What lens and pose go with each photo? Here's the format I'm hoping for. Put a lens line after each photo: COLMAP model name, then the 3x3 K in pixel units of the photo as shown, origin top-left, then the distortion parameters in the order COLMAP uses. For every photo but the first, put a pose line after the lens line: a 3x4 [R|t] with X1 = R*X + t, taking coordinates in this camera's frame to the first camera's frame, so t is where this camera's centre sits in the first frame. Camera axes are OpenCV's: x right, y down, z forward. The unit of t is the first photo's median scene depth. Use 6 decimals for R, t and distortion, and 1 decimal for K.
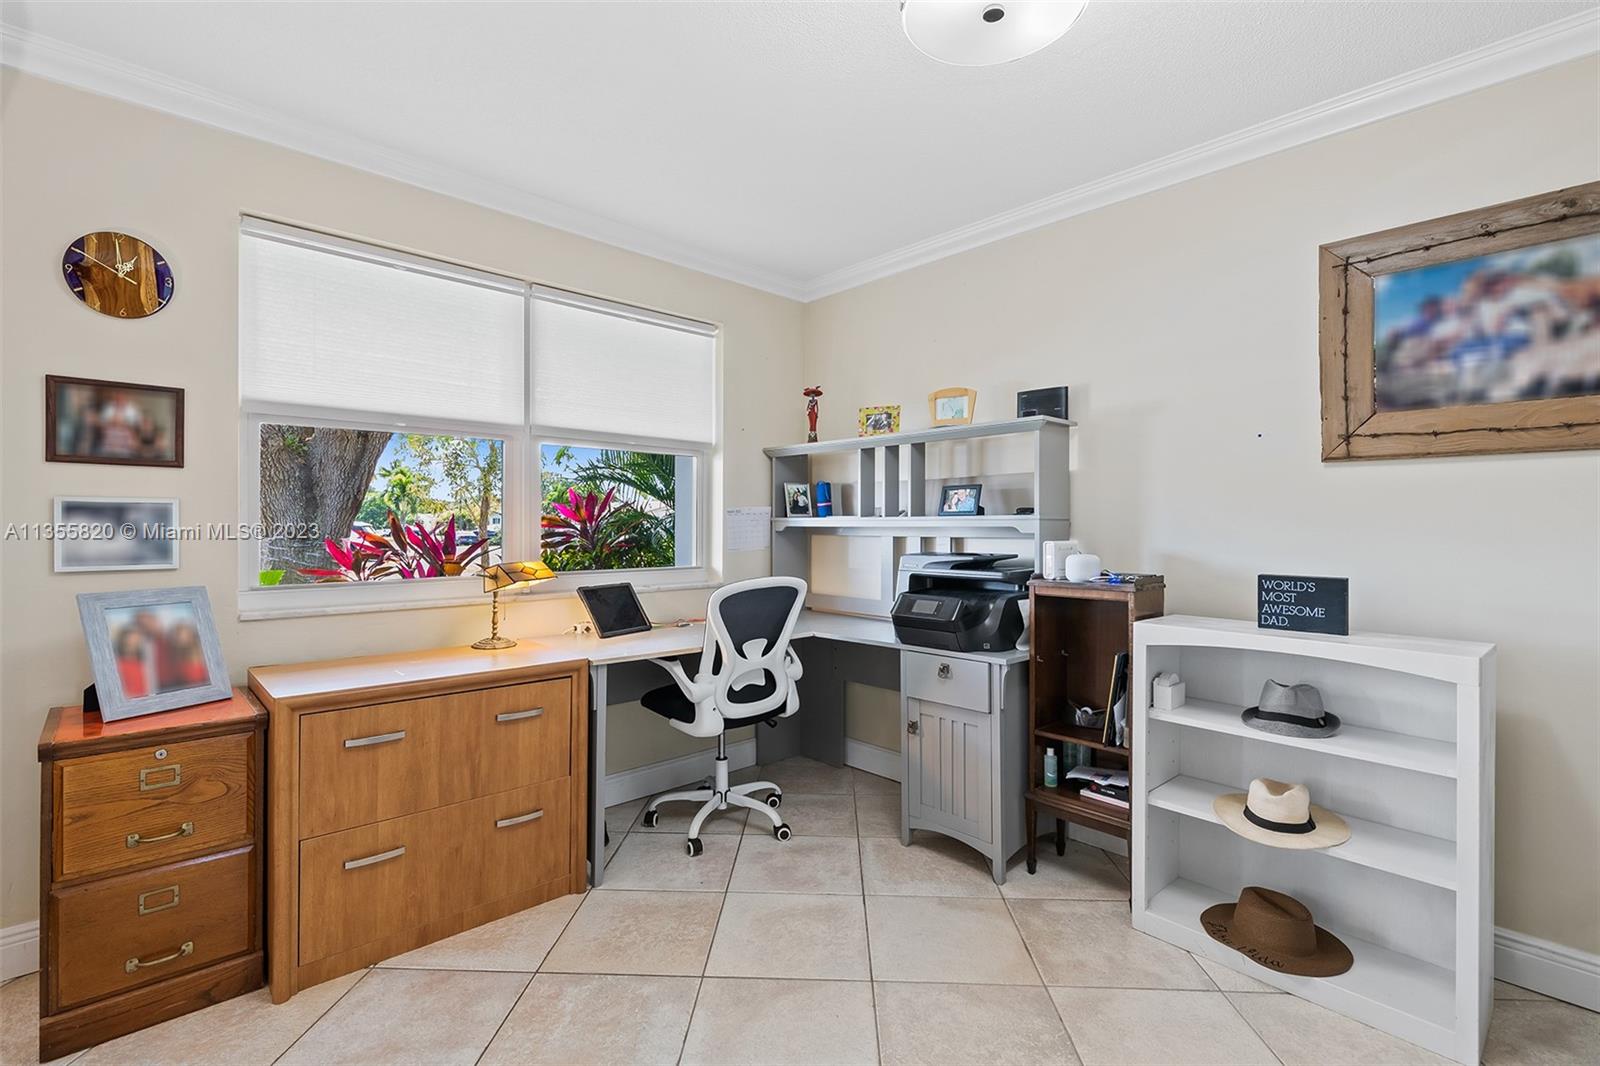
lens RADIAL K [[727.2, 0, 796.3], [0, 727.2, 531.3], [0, 0, 1]] dist [0.003652, -0.000508]
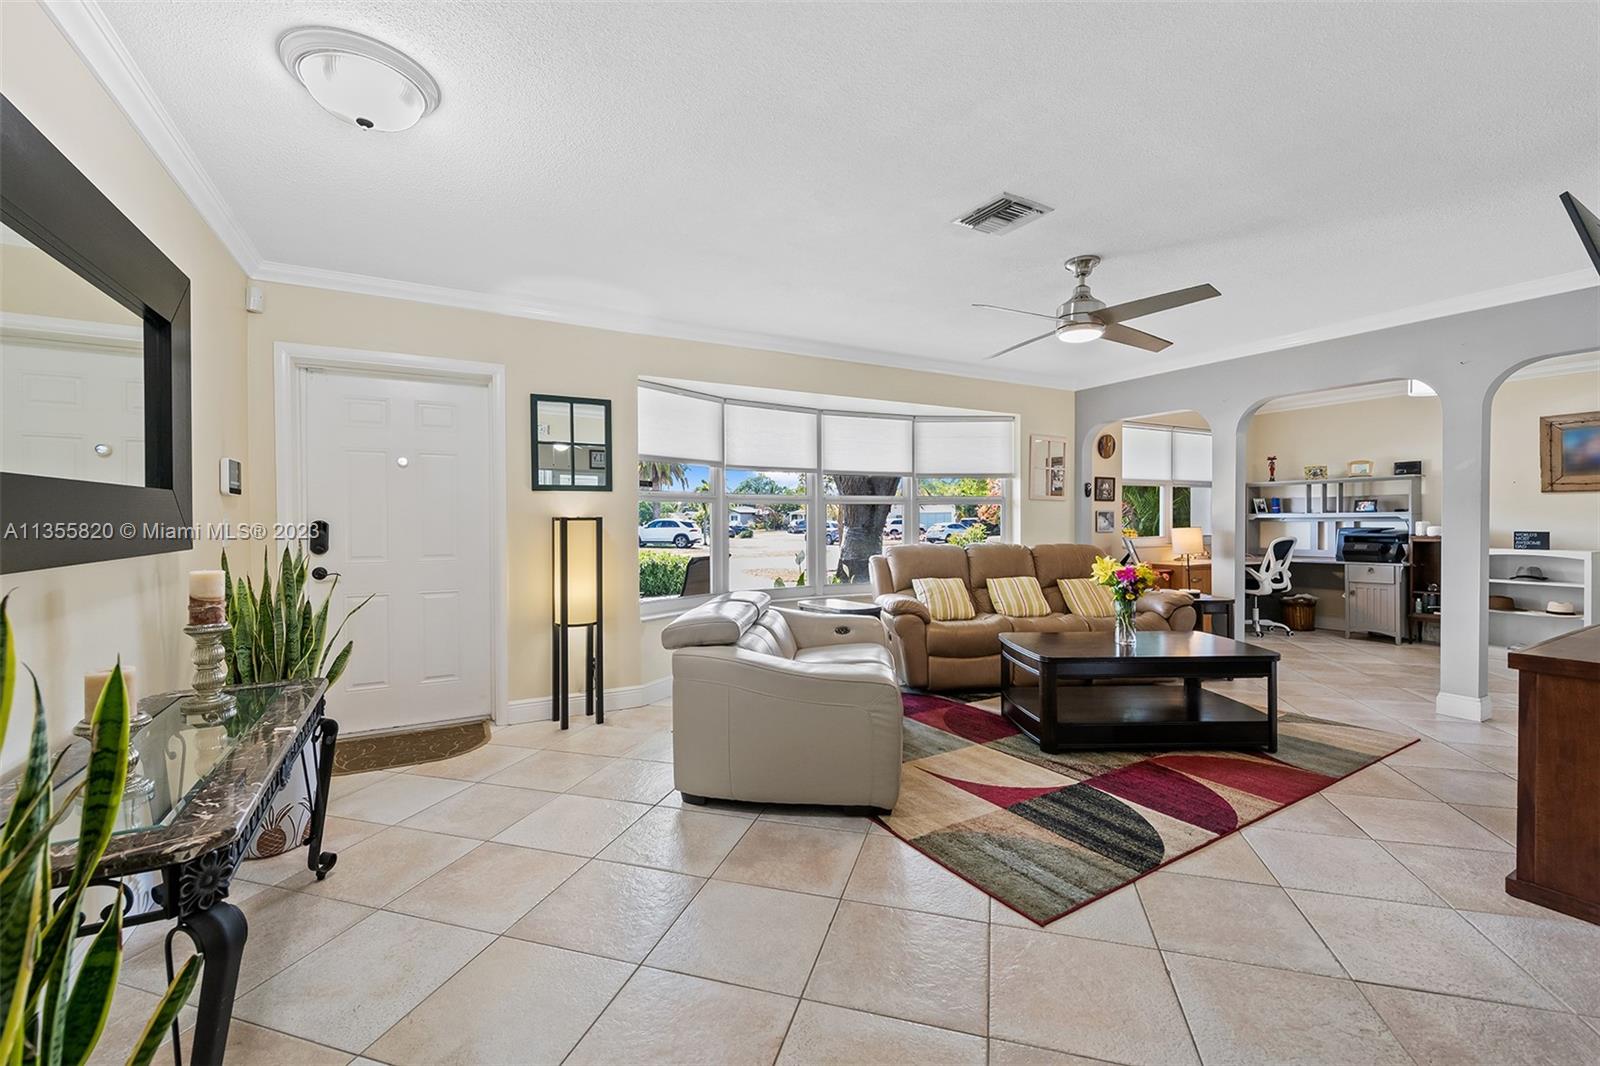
lens RADIAL K [[662.2, 0, 804.8], [0, 662.2, 524.4], [0, 0, 1]] dist [0.000552, -0.000209]
pose [[0.967640, -0.006221, -0.252259, -1.150848], [0.005638, 0.999979, -0.003036, 0.017218], [0.252273, 0.001515, 0.967655, -1.818300]]
